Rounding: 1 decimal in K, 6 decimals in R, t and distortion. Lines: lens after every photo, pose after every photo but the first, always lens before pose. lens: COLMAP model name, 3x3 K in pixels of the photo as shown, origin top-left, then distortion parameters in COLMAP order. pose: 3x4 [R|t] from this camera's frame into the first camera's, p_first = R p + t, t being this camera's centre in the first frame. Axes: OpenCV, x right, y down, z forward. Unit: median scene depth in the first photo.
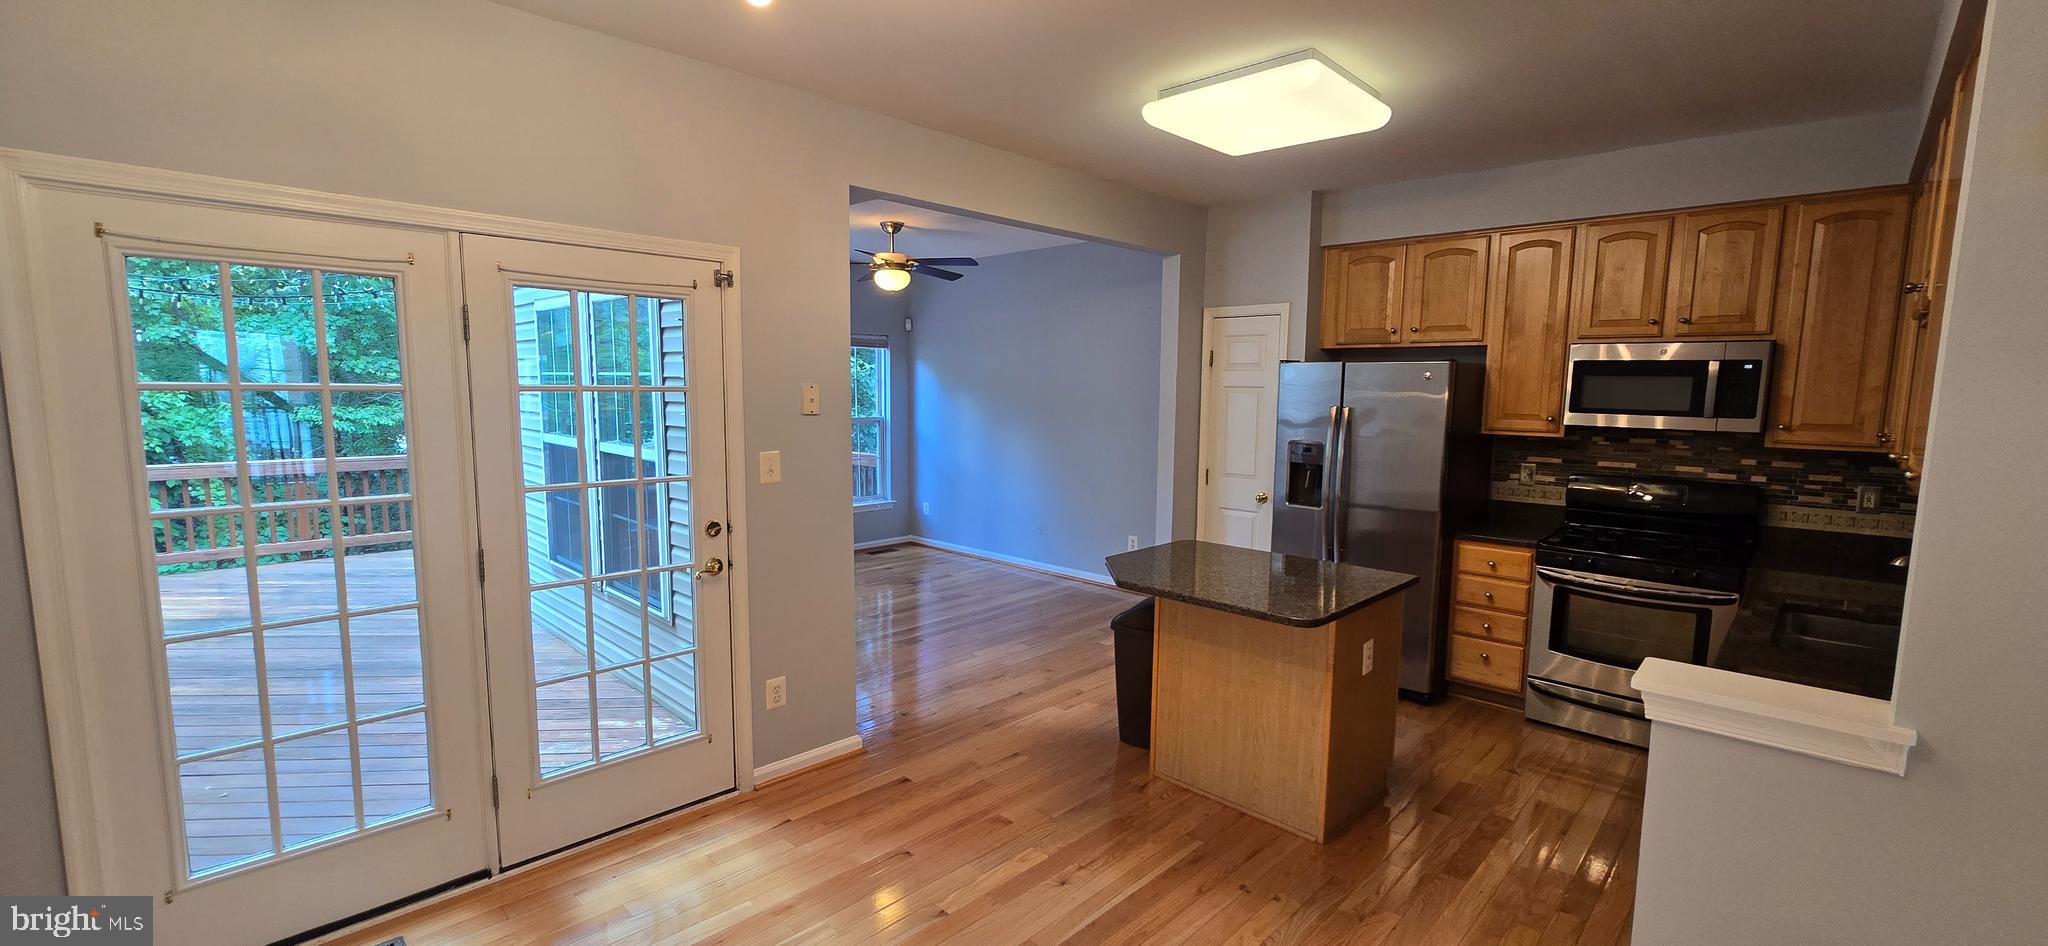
lens RADIAL K [[838.4, 0, 1014.9], [0, 838.4, 484.1], [0, 0, 1]] dist [0.000261, -0.000559]
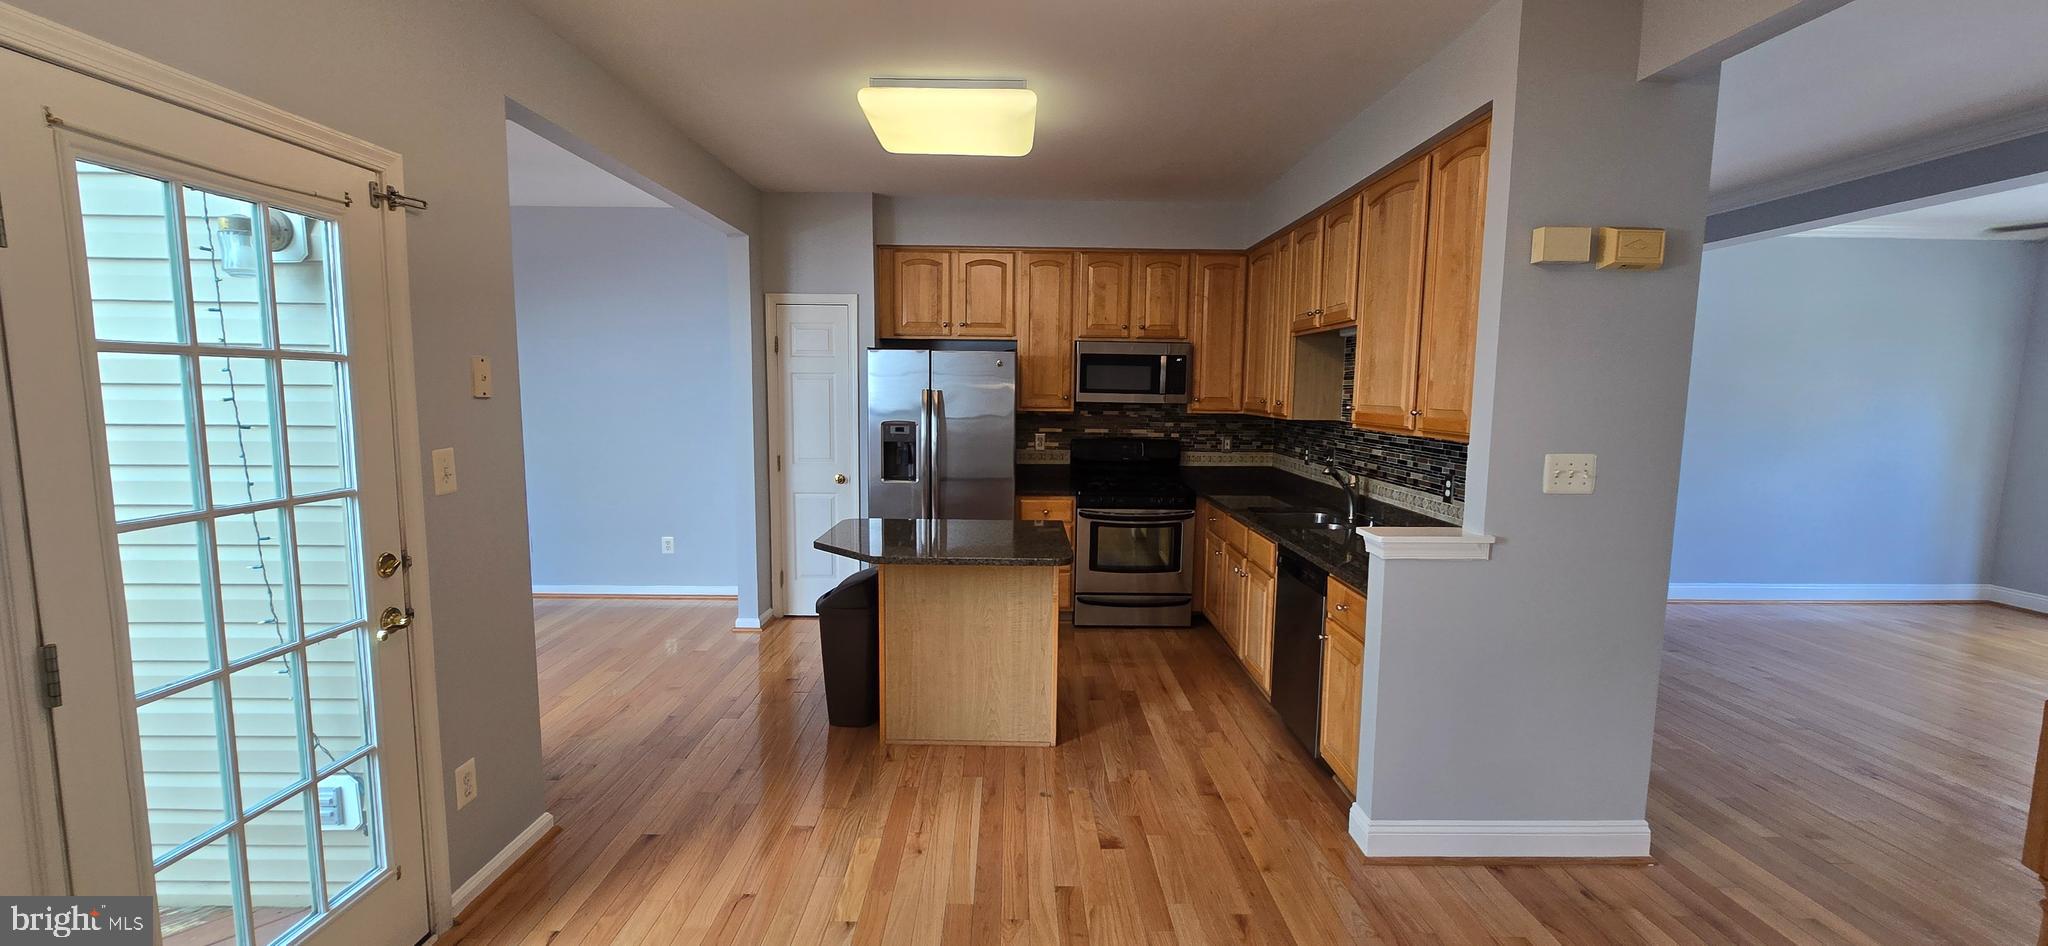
lens RADIAL K [[838.4, 0, 1014.9], [0, 838.4, 484.1], [0, 0, 1]] dist [0.000261, -0.000559]
pose [[0.711950, -0.082737, 0.697340, -0.390018], [0.081597, 0.996055, 0.034873, 0.005295], [-0.697474, 0.032073, 0.715892, 0.131346]]
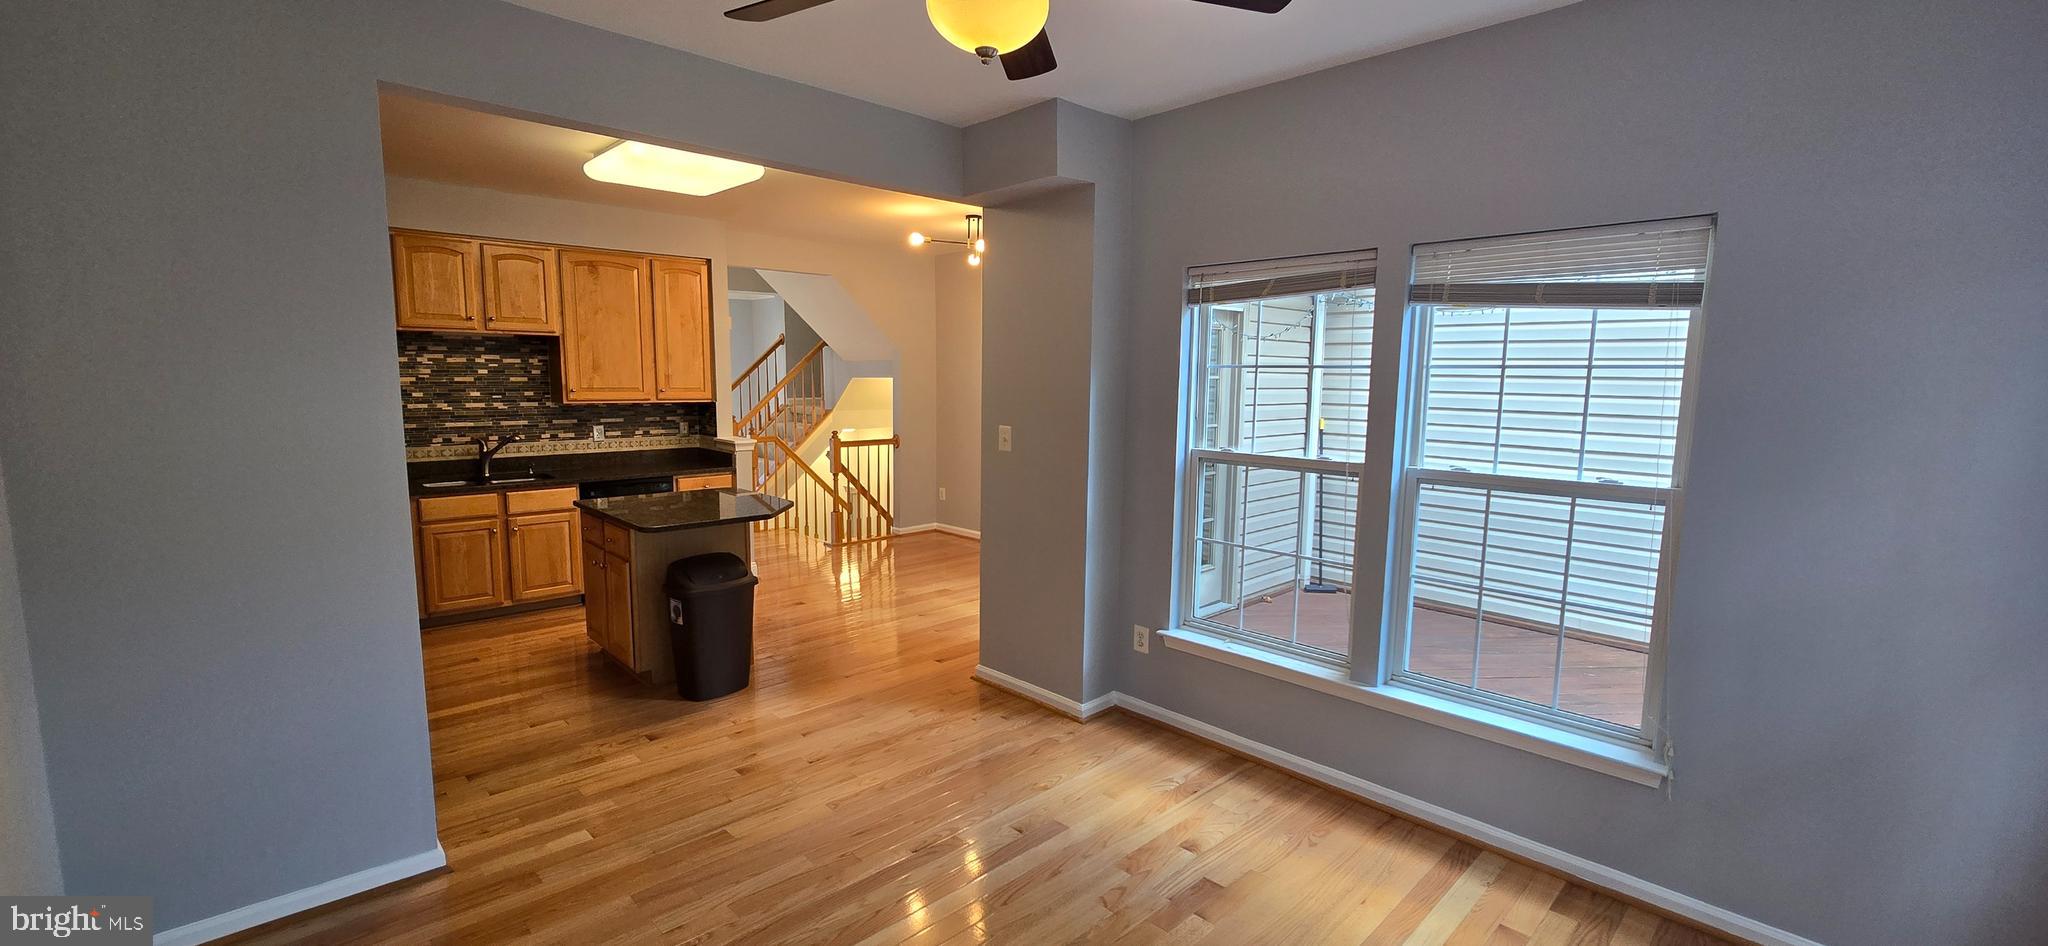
lens RADIAL K [[838.4, 0, 1014.9], [0, 838.4, 484.1], [0, 0, 1]] dist [0.000261, -0.000559]
pose [[-0.999528, -0.022450, 0.020967, -0.257124], [-0.016446, 0.967591, 0.251988, -0.251953], [-0.025944, 0.251524, -0.967503, 2.074684]]
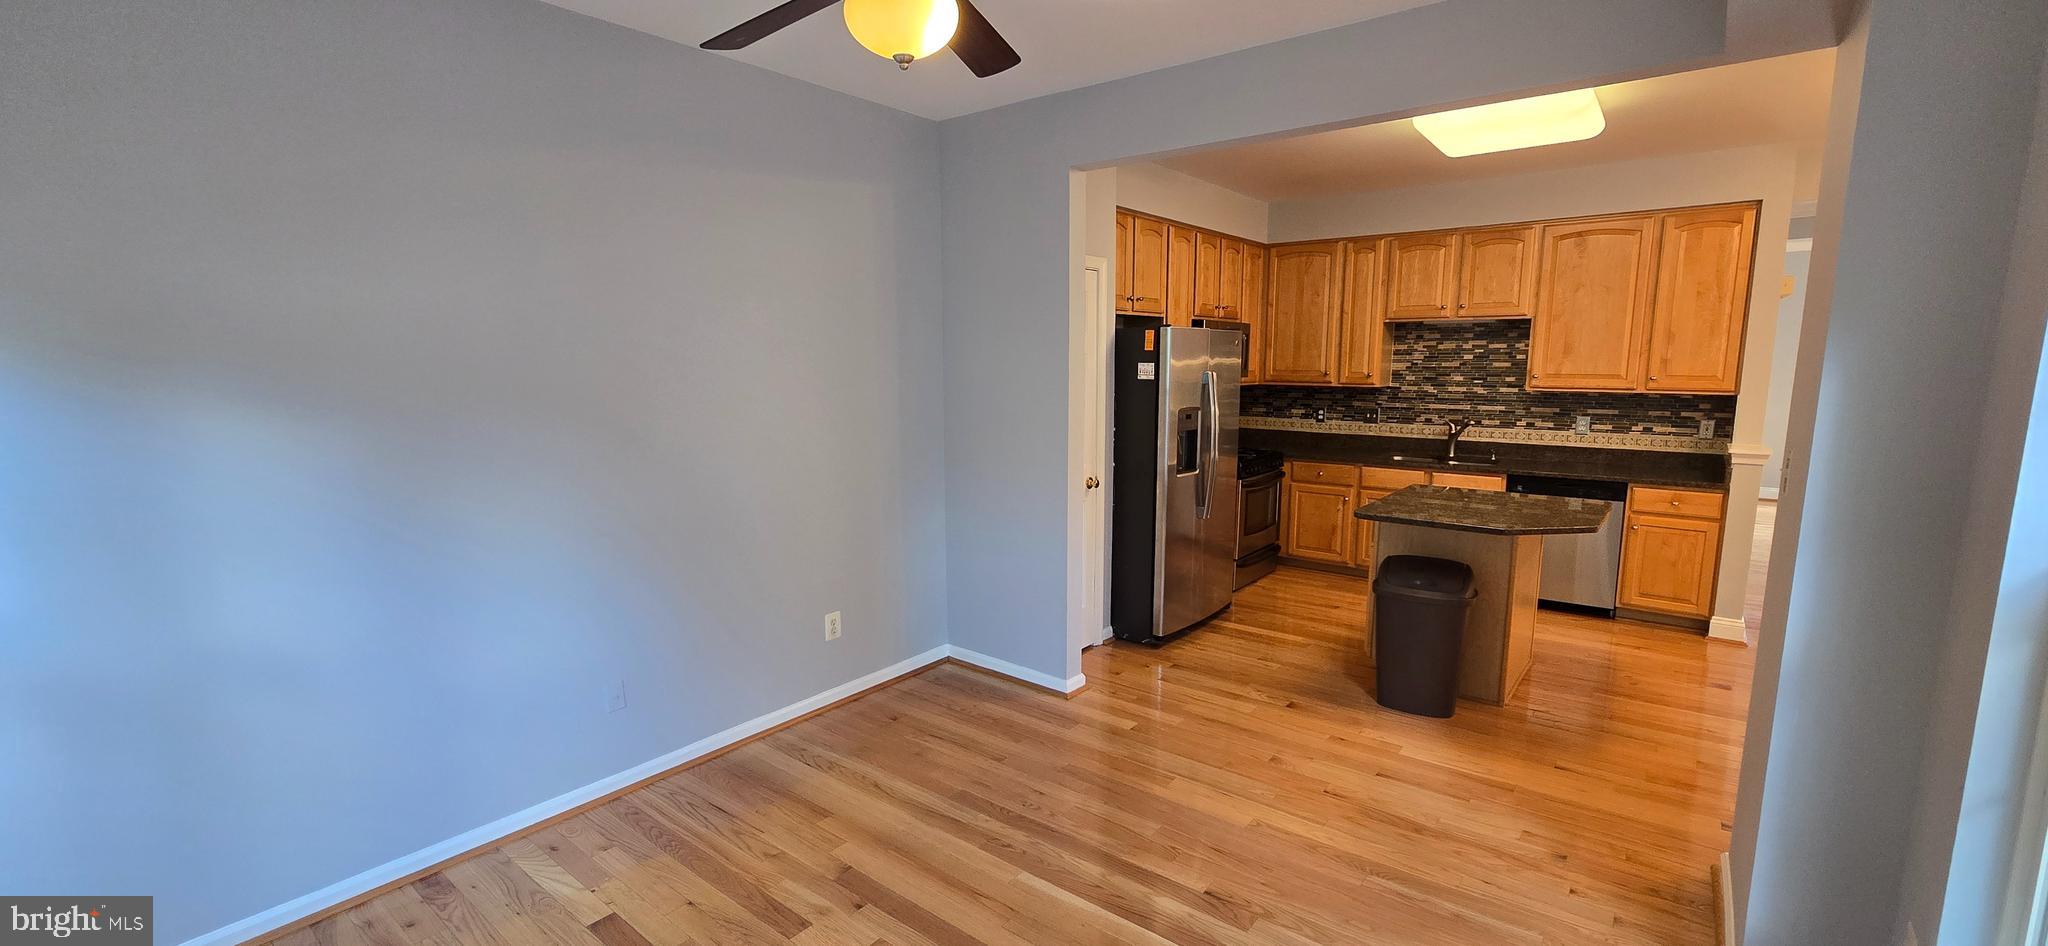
lens RADIAL K [[838.4, 0, 1014.9], [0, 838.4, 484.1], [0, 0, 1]] dist [0.000261, -0.000559]
pose [[-0.107432, -0.160048, 0.981246, -0.756761], [0.125326, 0.976905, 0.173061, -0.197032], [-0.986282, 0.141568, -0.084893, 1.589460]]
